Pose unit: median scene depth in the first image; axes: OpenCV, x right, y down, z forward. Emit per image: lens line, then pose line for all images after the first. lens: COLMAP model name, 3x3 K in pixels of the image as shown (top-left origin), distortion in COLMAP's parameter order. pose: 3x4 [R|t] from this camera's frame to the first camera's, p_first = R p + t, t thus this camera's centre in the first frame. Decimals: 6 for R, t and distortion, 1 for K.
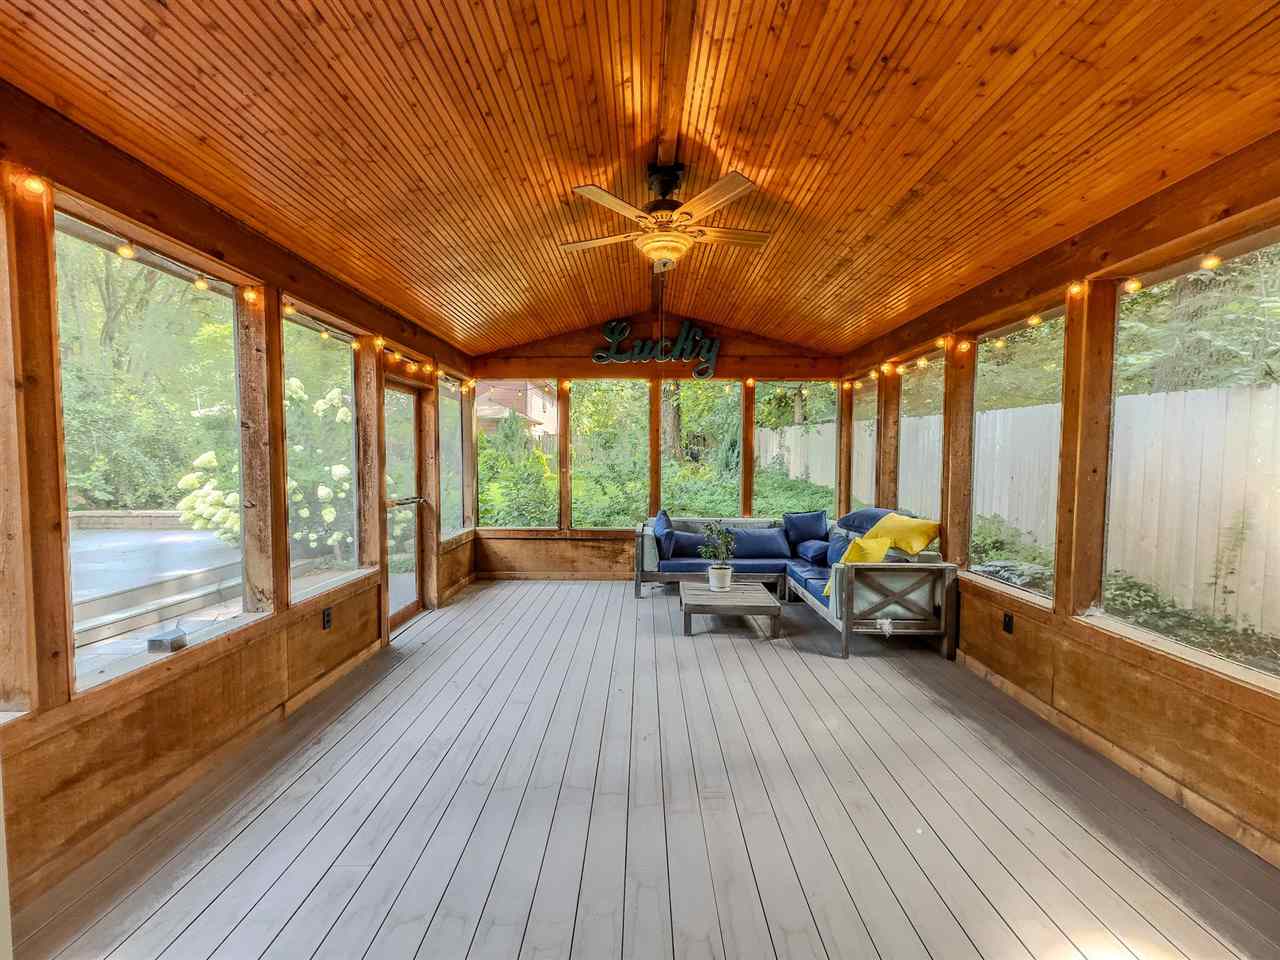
lens RADIAL K [[514.9, 0, 638.4], [0, 514.9, 481.0], [0, 0, 1]] dist [-0.001436, -0.000105]
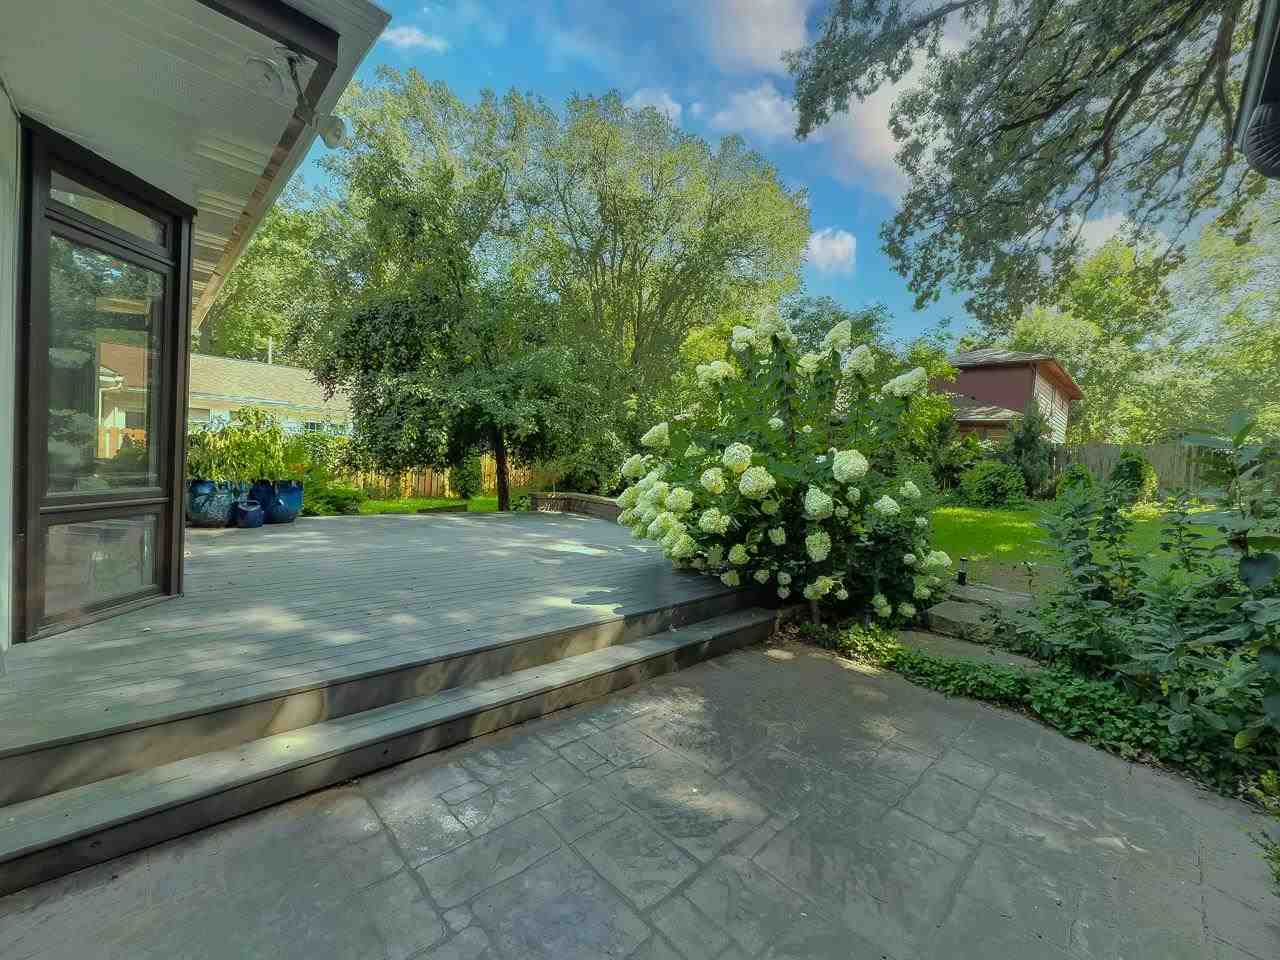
lens RADIAL K [[514.9, 0, 640.4], [0, 514.9, 479.7], [0, 0, 1]] dist [-0.001436, -0.000105]
pose [[0.704846, 0.077553, -0.705108, -0.366981], [-0.099386, 0.994998, 0.010087, 0.011249], [0.702364, 0.062968, 0.709028, 0.499524]]
